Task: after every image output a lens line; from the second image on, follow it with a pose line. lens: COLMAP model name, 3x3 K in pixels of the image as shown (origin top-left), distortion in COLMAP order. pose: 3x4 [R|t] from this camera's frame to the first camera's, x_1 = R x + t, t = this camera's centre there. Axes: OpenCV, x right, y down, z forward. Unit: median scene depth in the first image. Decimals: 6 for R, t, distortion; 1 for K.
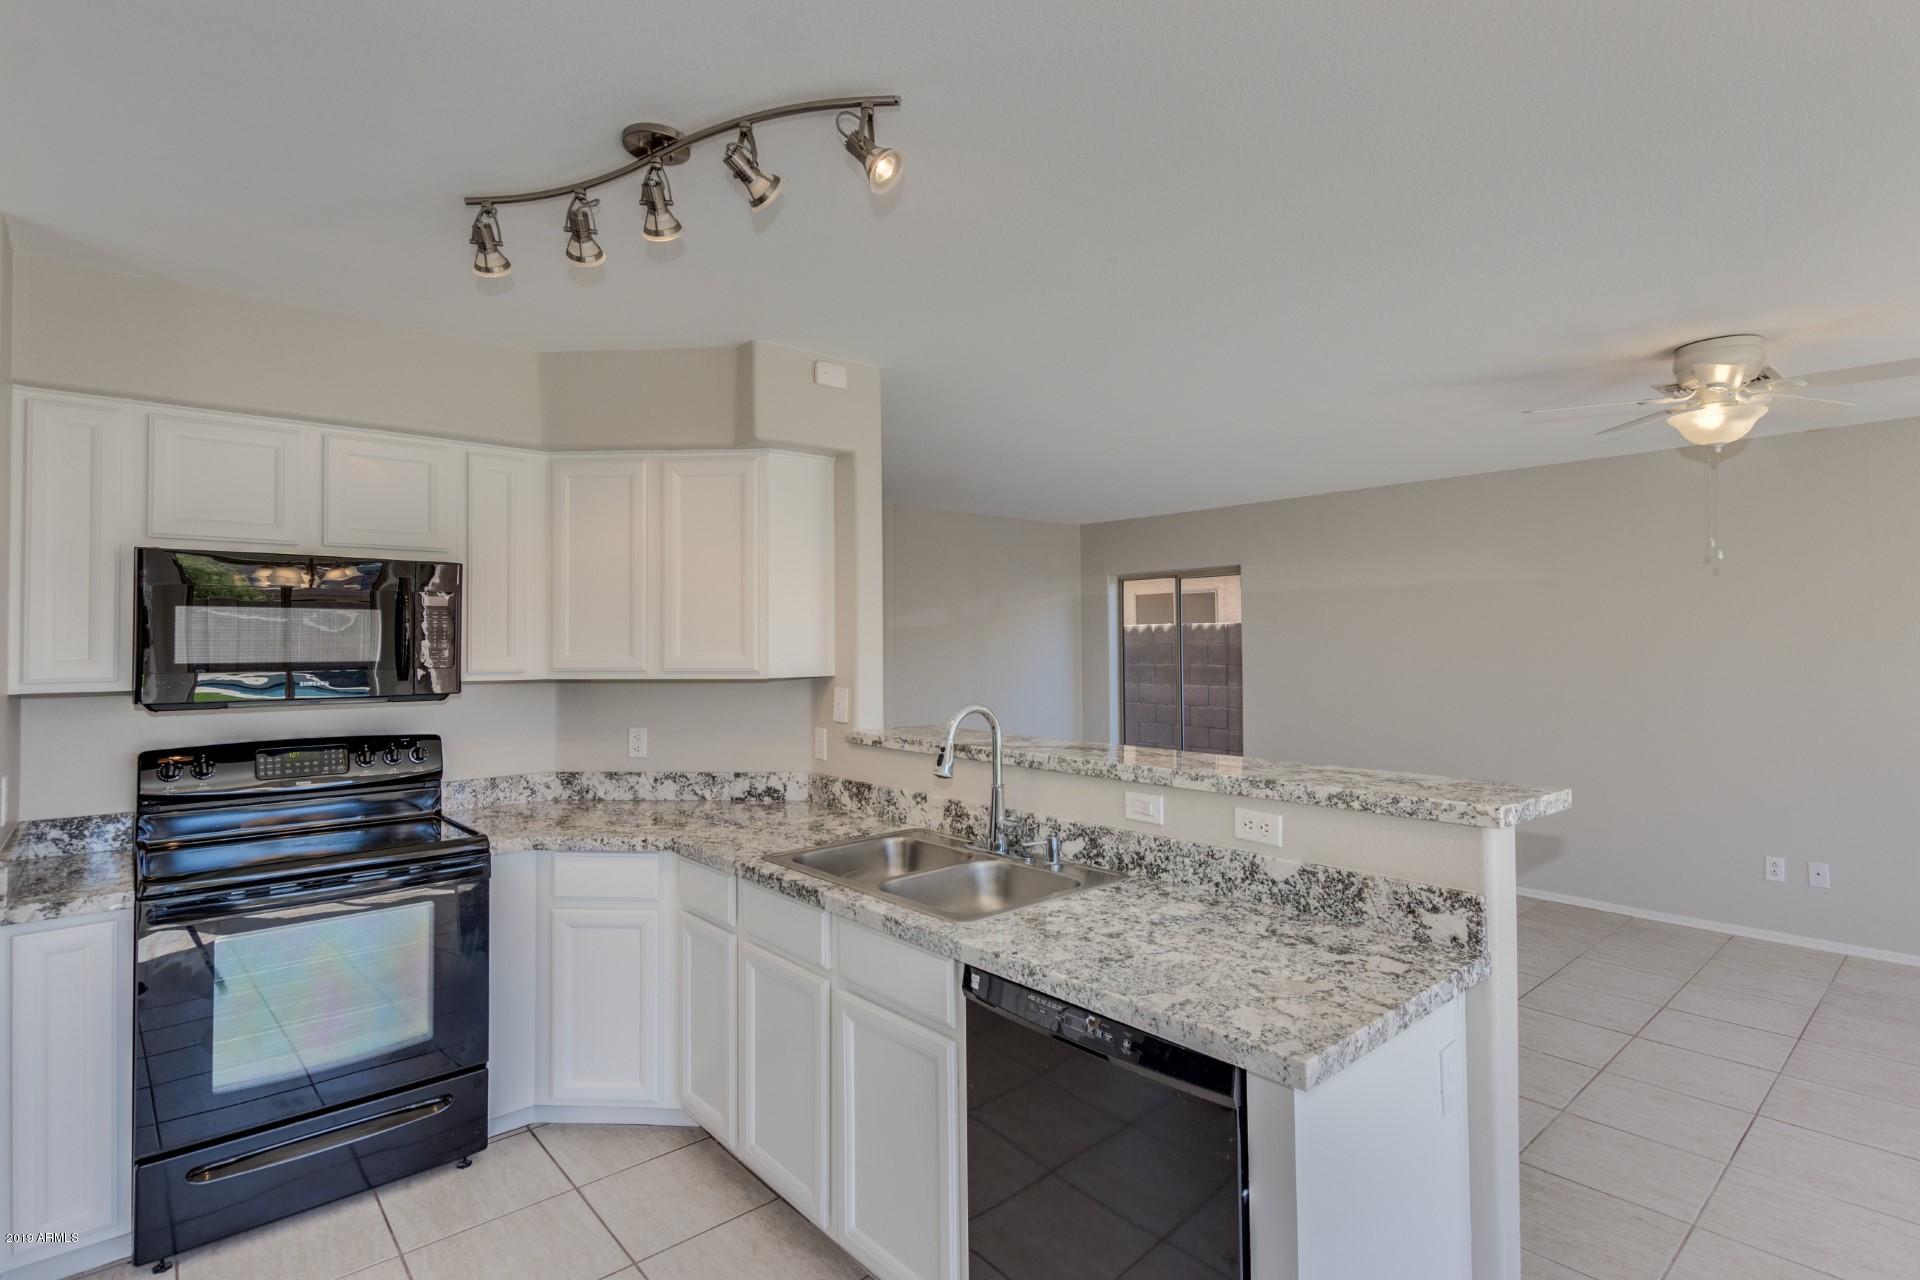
lens RADIAL K [[925.3, 0, 966.8], [0, 925.3, 636.2], [0, 0, 1]] dist [0.015014, -0.002601]
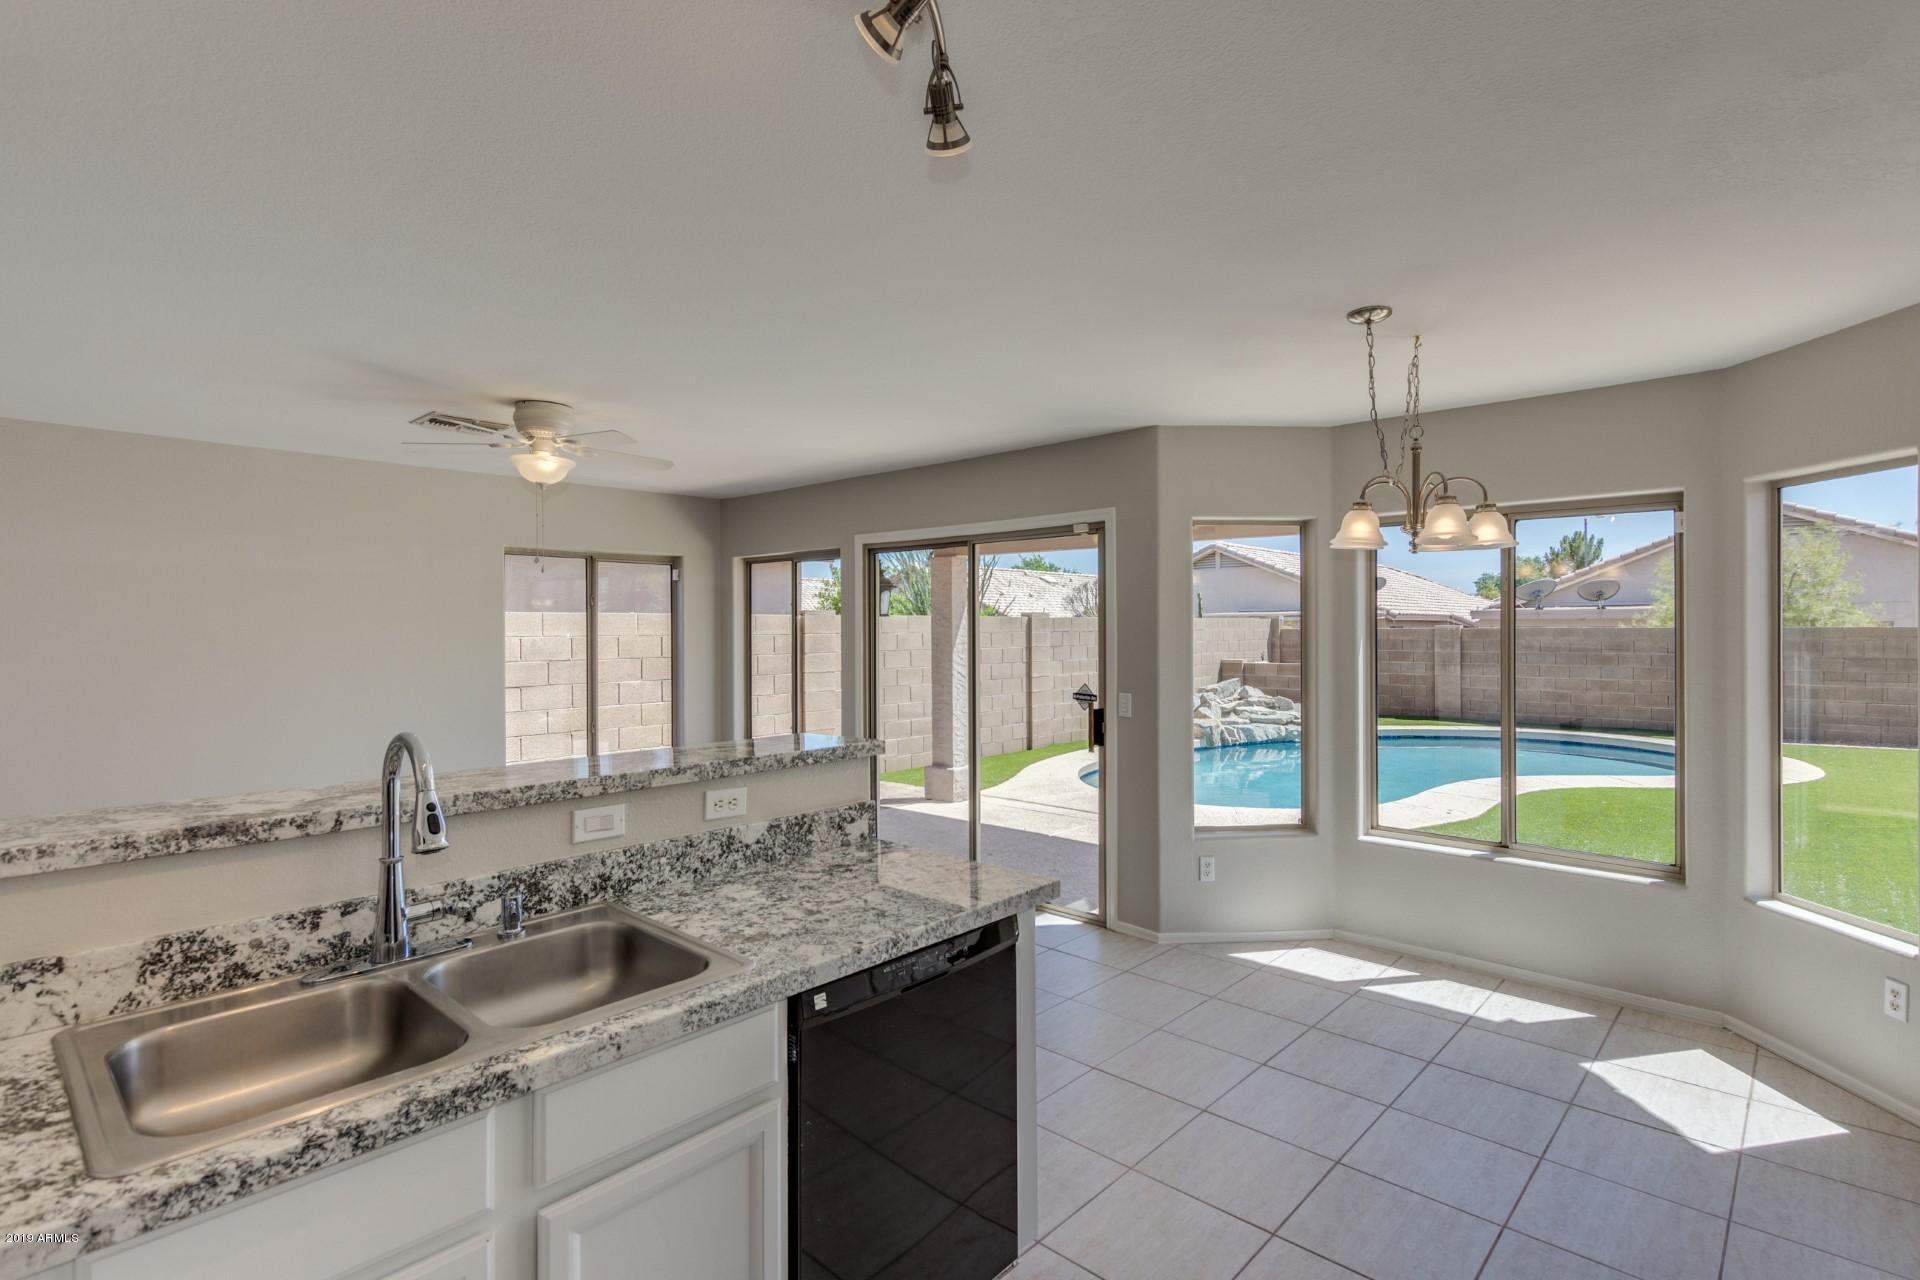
lens RADIAL K [[925.3, 0, 971.7], [0, 925.3, 629.4], [0, 0, 1]] dist [0.015014, -0.002601]
pose [[-0.110584, 0.009388, 0.993822, -0.832767], [-0.003698, 0.999945, -0.009857, 0.009349], [-0.993860, -0.004765, -0.110543, 0.854526]]
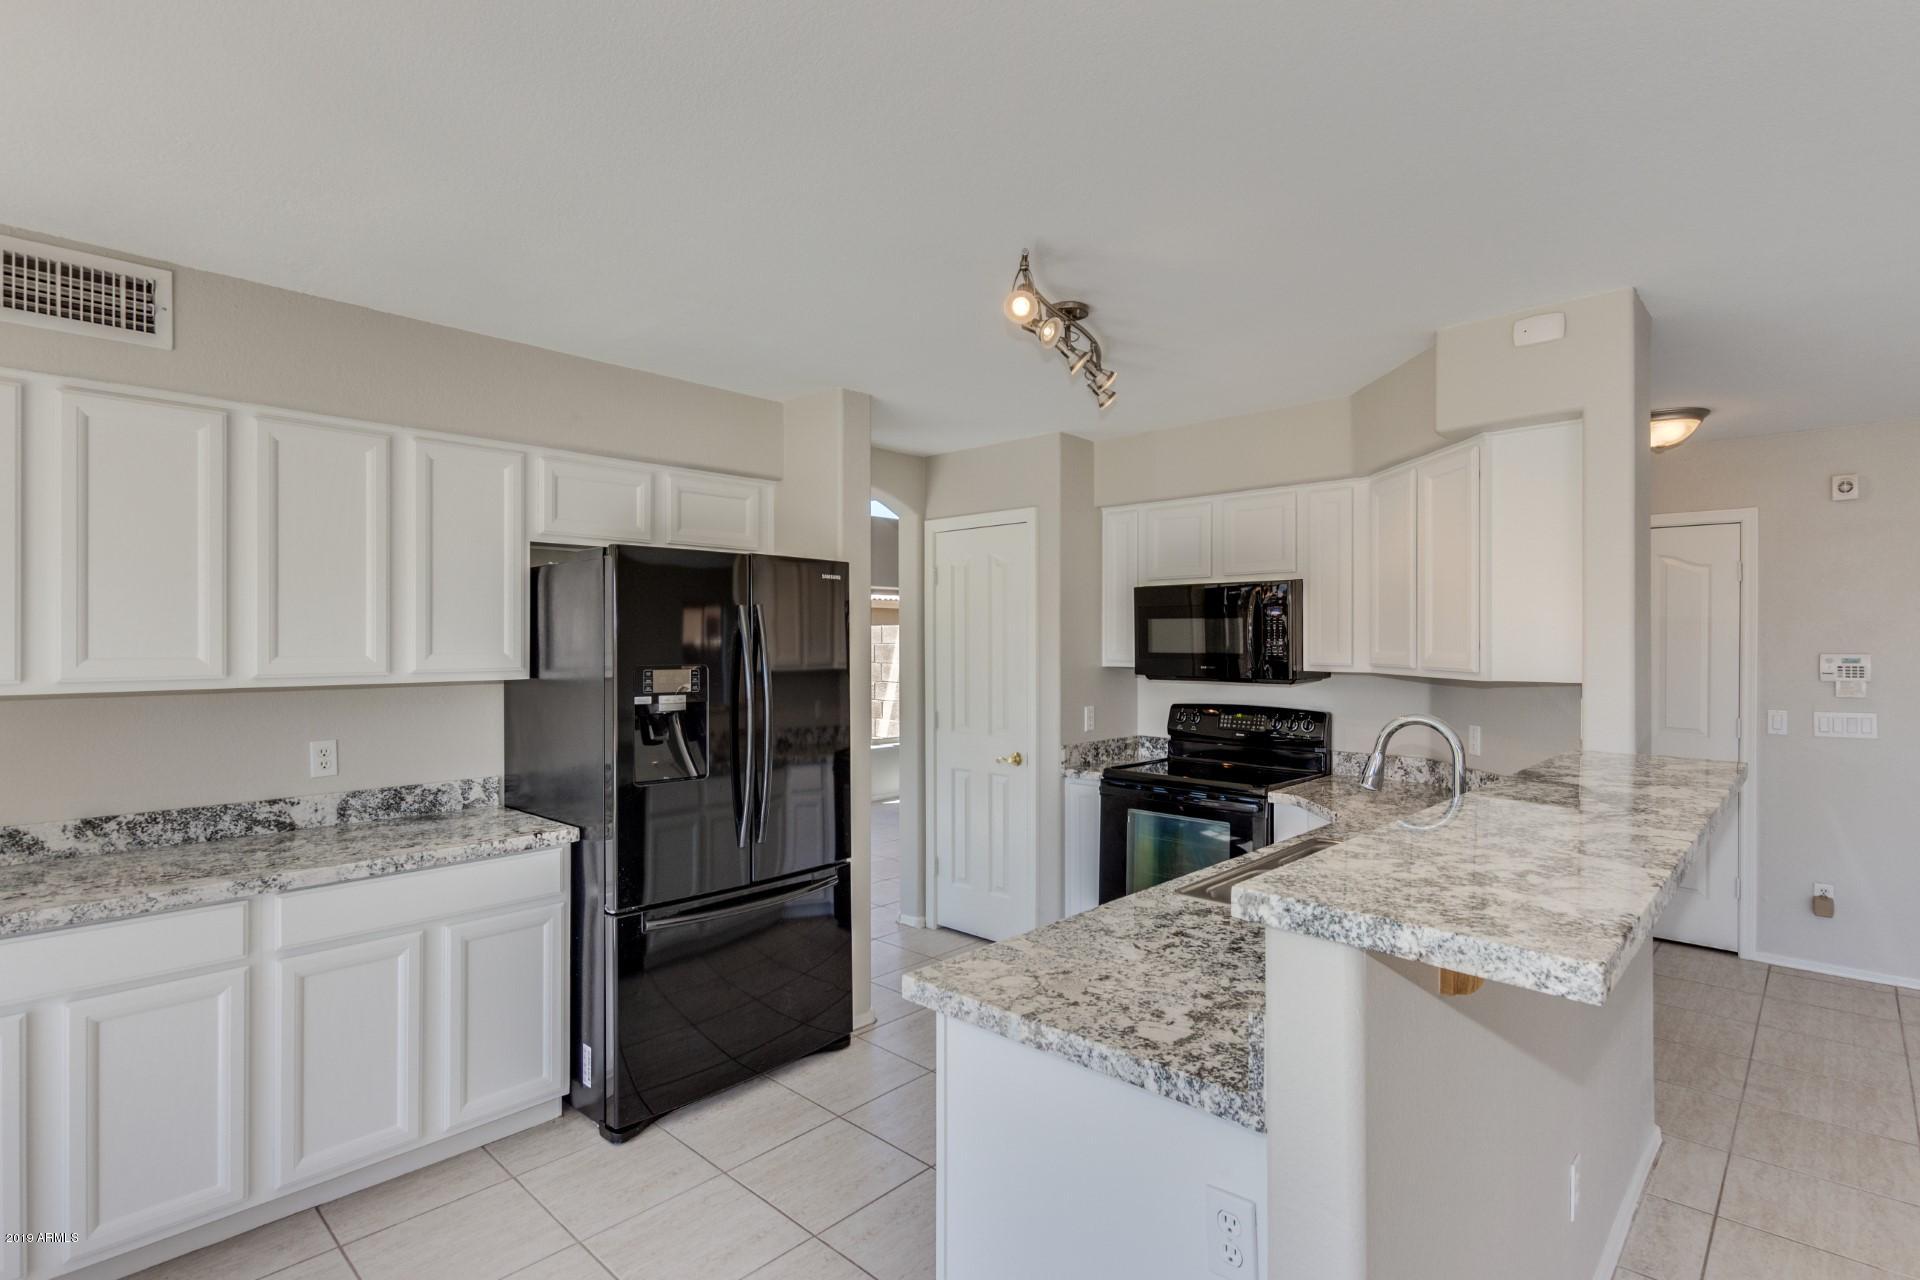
lens RADIAL K [[925.3, 0, 973.1], [0, 925.3, 645.7], [0, 0, 1]] dist [0.015014, -0.002601]
pose [[0.108154, 0.009232, -0.994091, 1.033875], [0.006714, 0.999927, 0.010016, -0.003564], [0.994111, -0.007758, 0.108084, 0.608103]]
